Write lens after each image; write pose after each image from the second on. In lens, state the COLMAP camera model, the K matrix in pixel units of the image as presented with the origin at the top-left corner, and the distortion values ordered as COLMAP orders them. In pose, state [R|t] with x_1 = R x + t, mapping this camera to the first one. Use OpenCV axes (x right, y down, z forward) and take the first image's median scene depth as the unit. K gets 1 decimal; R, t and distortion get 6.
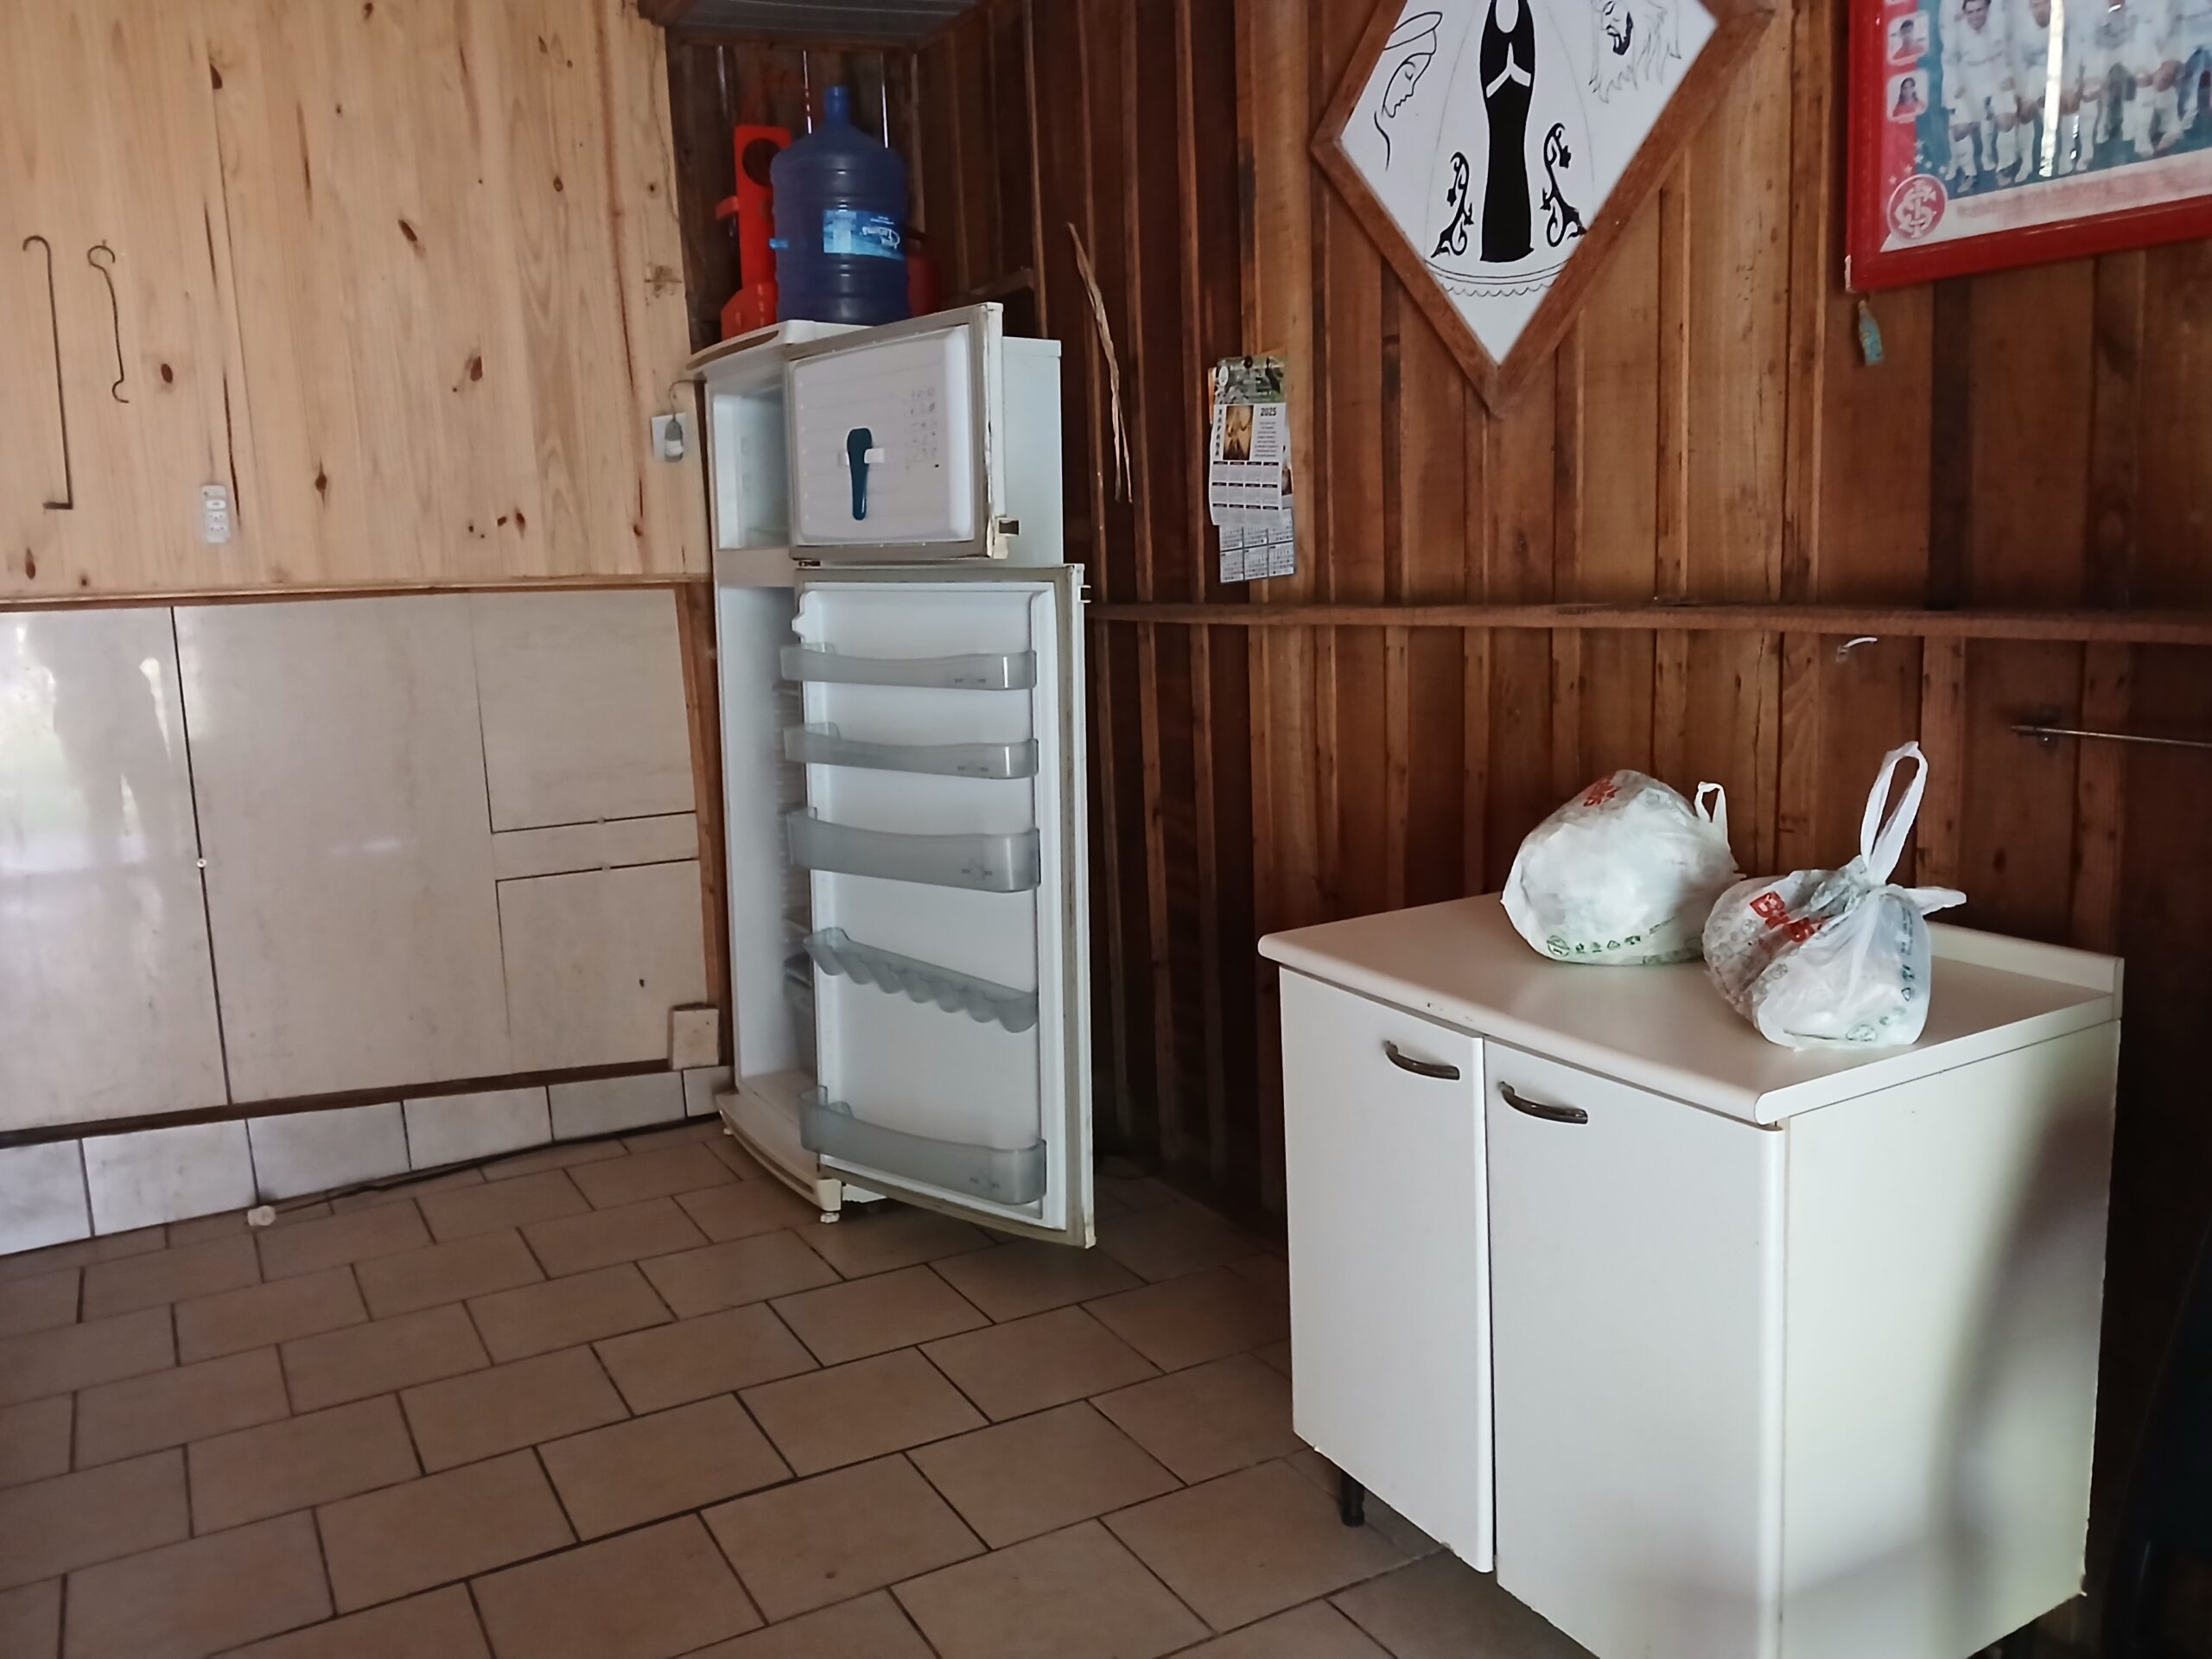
lens RADIAL K [[1760.8, 0, 1106.0], [0, 1760.8, 829.5], [0, 0, 1]] dist [0.049919, -0.118643]
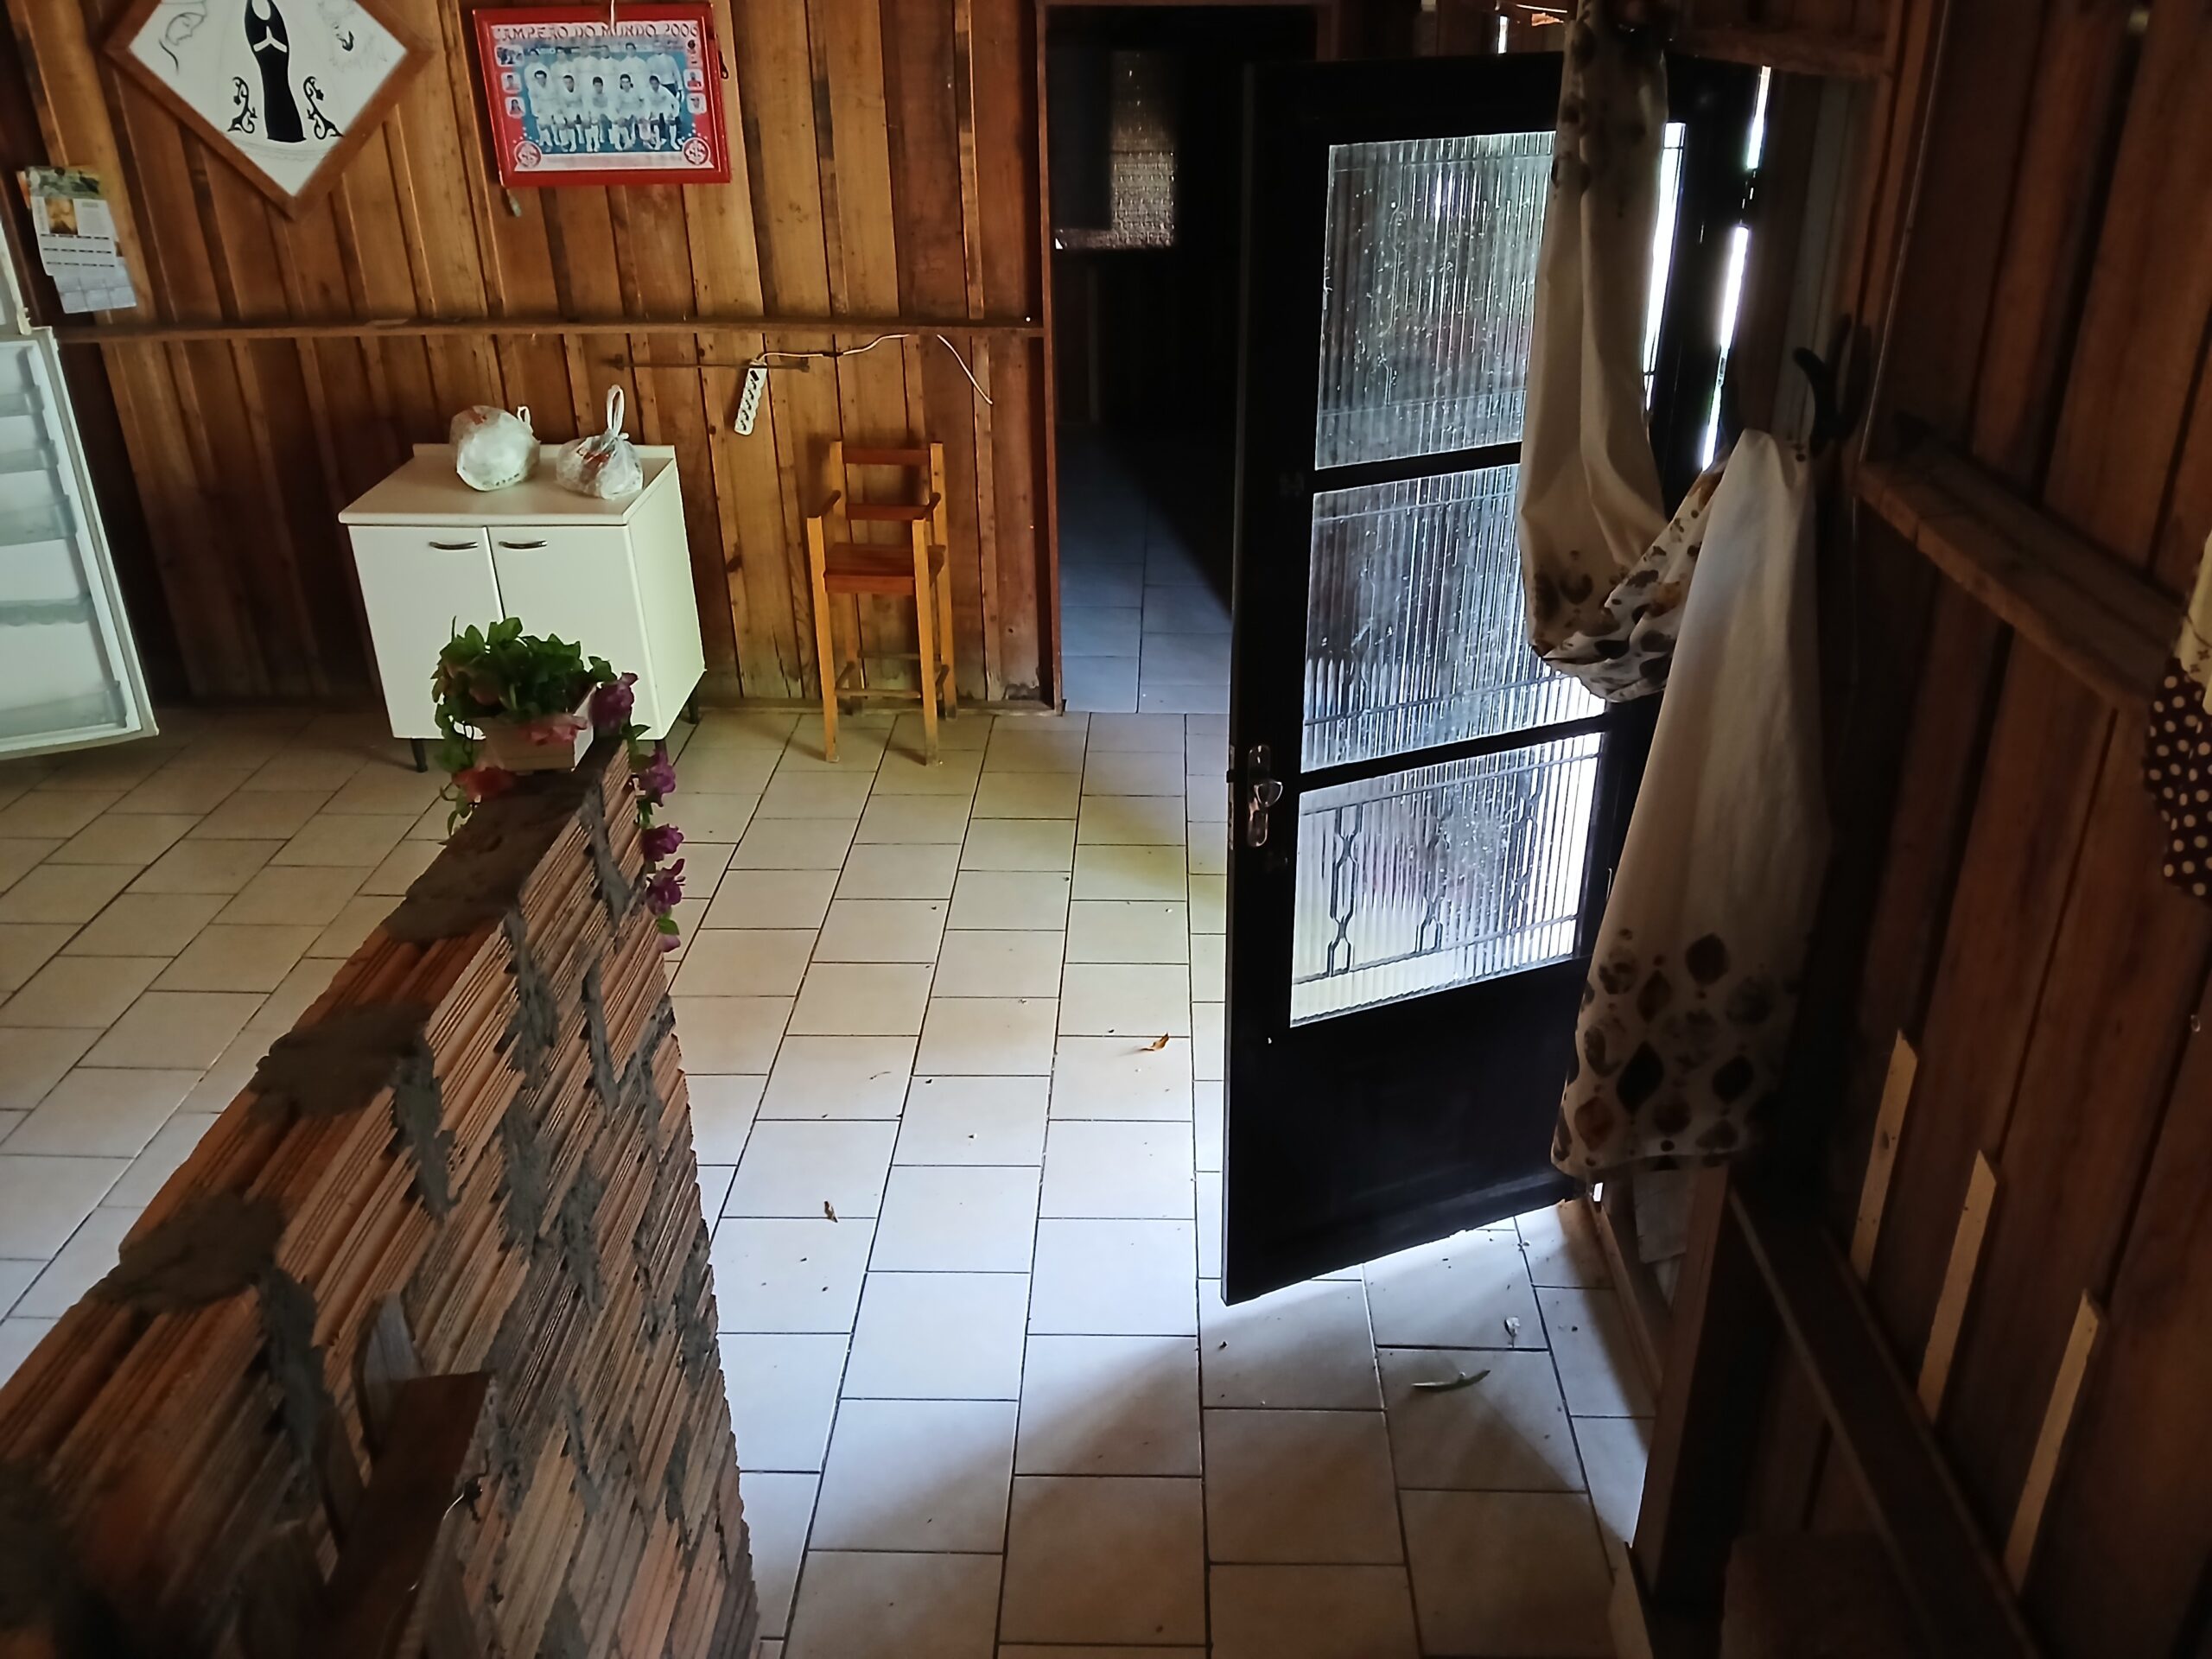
lens RADIAL K [[1798.9, 0, 1106.0], [0, 1798.9, 829.5], [0, 0, 1]] dist [-0.035333, 0.006784]
pose [[0.528317, -0.361016, 0.768472, -1.067202], [0.124506, 0.928256, 0.350483, -0.197383], [-0.839869, -0.089487, 0.535362, -0.851488]]
